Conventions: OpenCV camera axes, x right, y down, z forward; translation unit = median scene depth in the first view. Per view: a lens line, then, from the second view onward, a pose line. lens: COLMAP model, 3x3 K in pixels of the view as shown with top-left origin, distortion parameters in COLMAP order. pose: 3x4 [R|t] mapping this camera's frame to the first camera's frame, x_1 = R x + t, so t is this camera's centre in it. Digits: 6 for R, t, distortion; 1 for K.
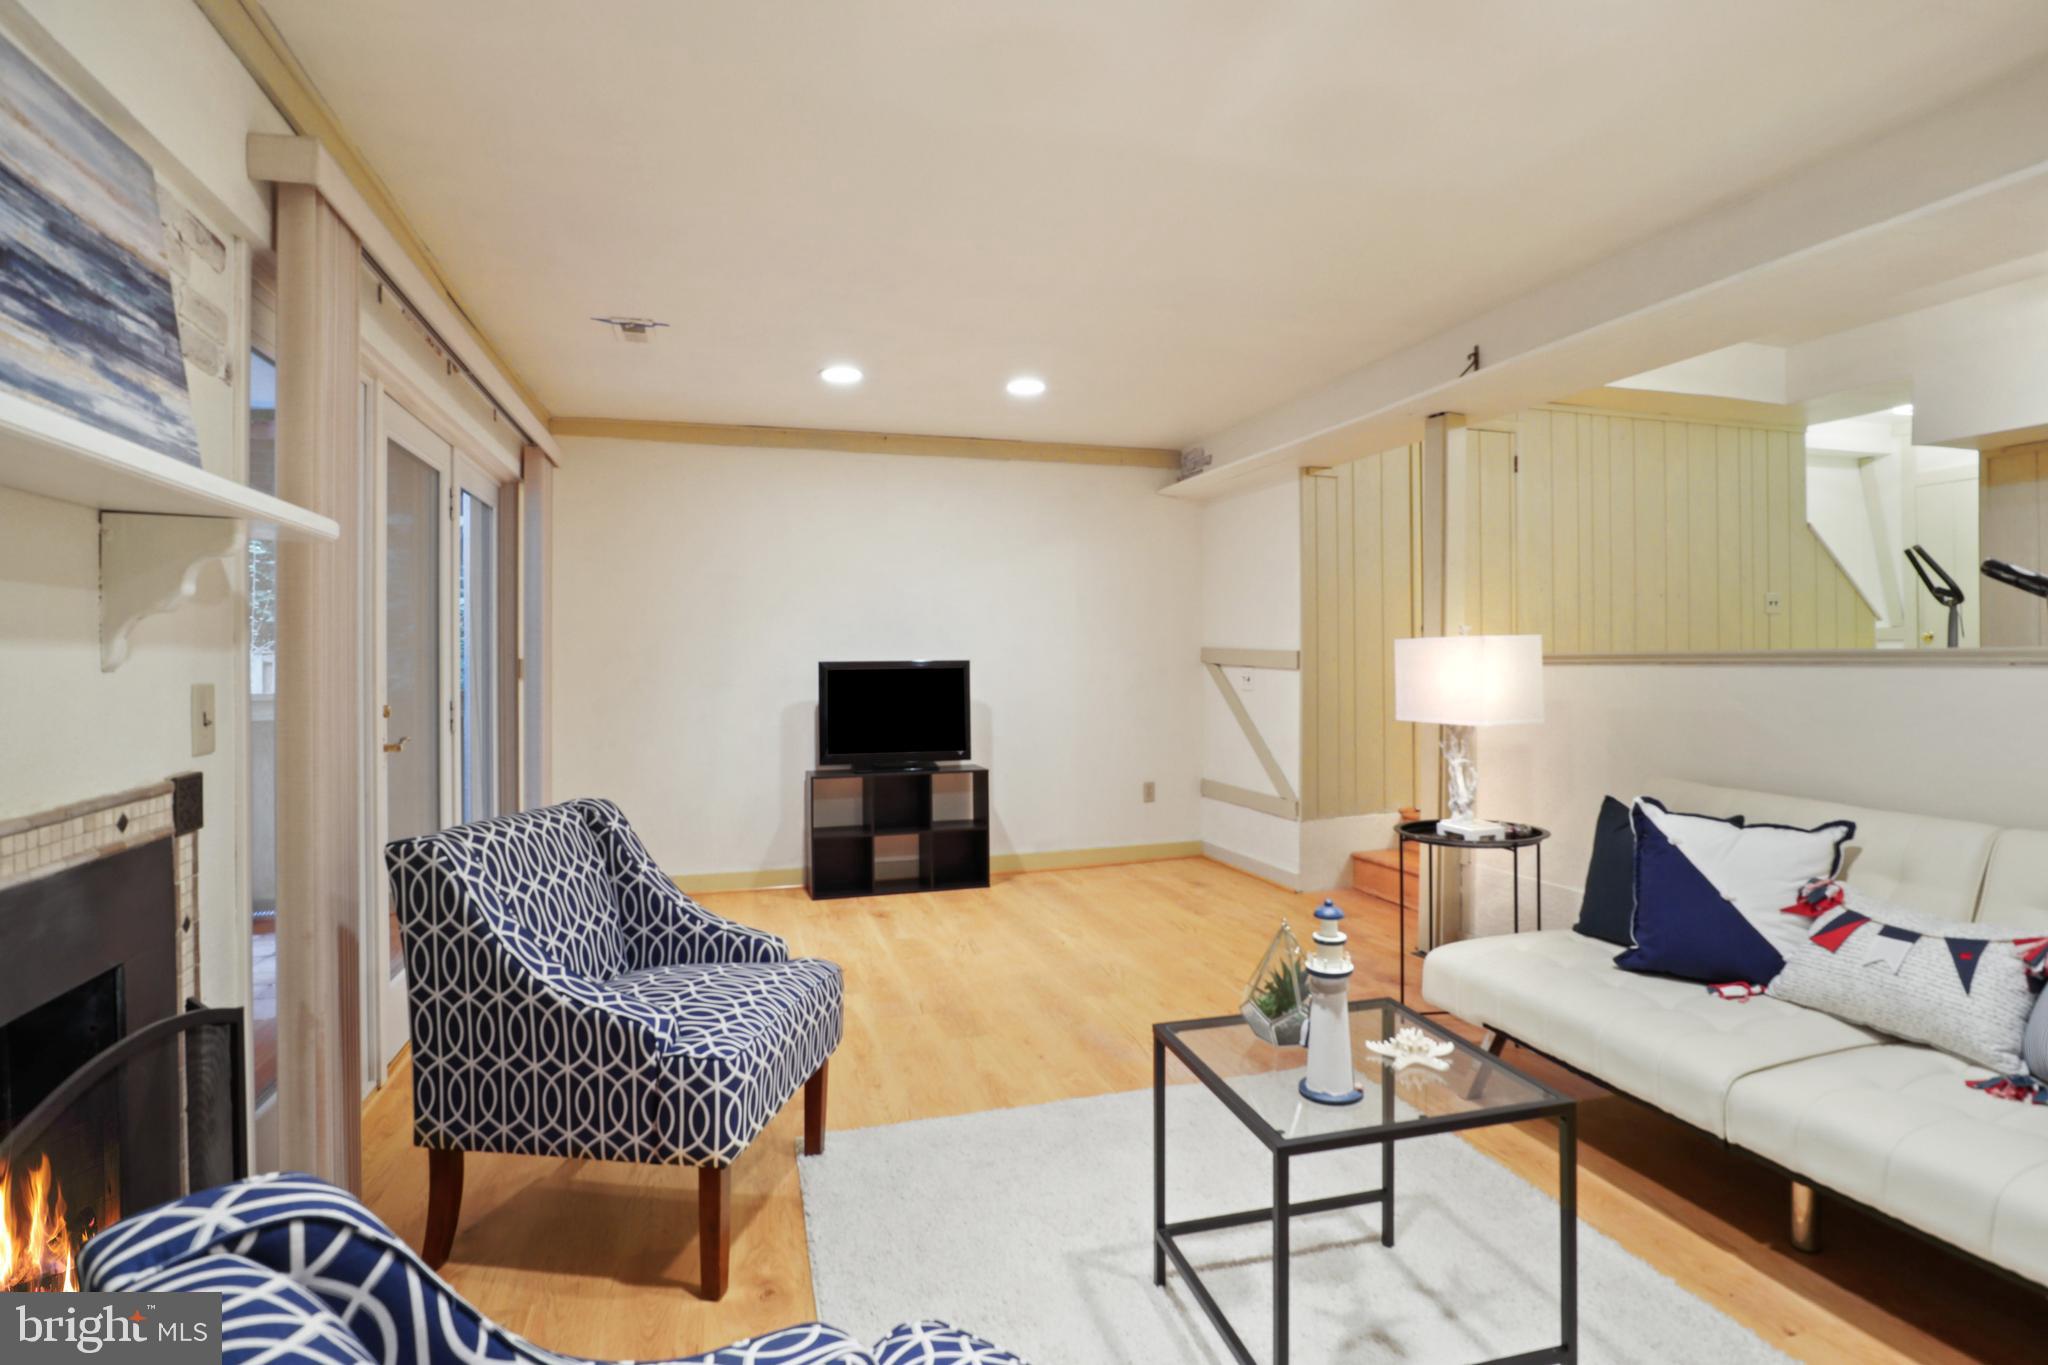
lens RADIAL K [[1050.1, 0, 1022.7], [0, 1050.1, 669.7], [0, 0, 1]] dist [-0.013683, 0.009176]
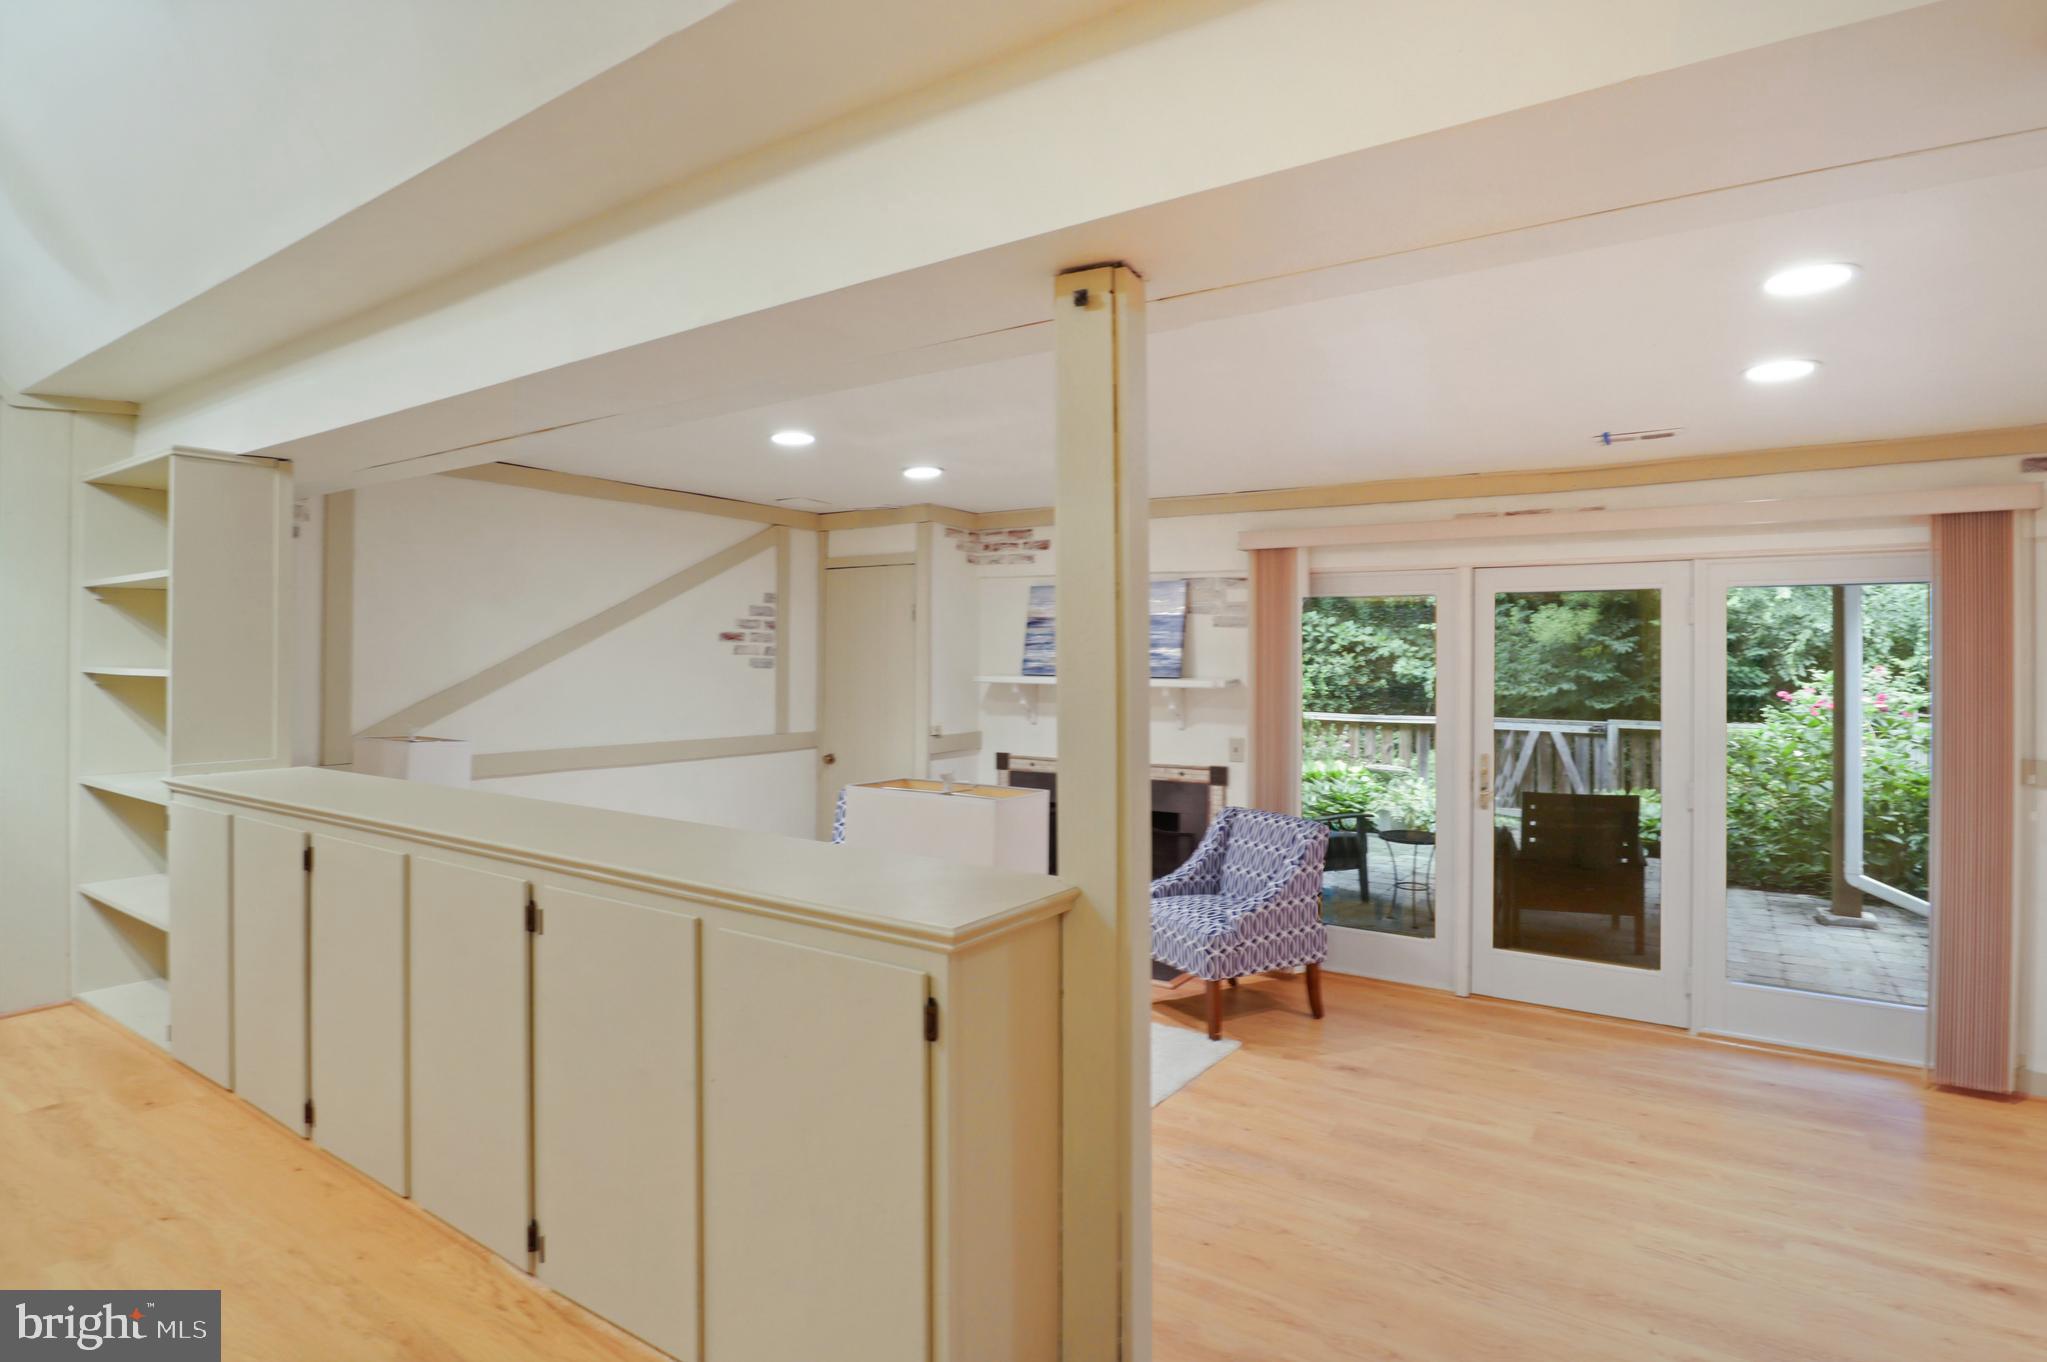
lens RADIAL K [[1049.6, 0, 1018.7], [0, 1049.6, 674.7], [0, 0, 1]] dist [-0.013683, 0.009176]
pose [[-0.771371, 0.000535, -0.636385, 0.943296], [-0.012591, 0.999791, 0.016102, -0.123706], [0.636261, 0.020434, -0.771204, 1.775185]]
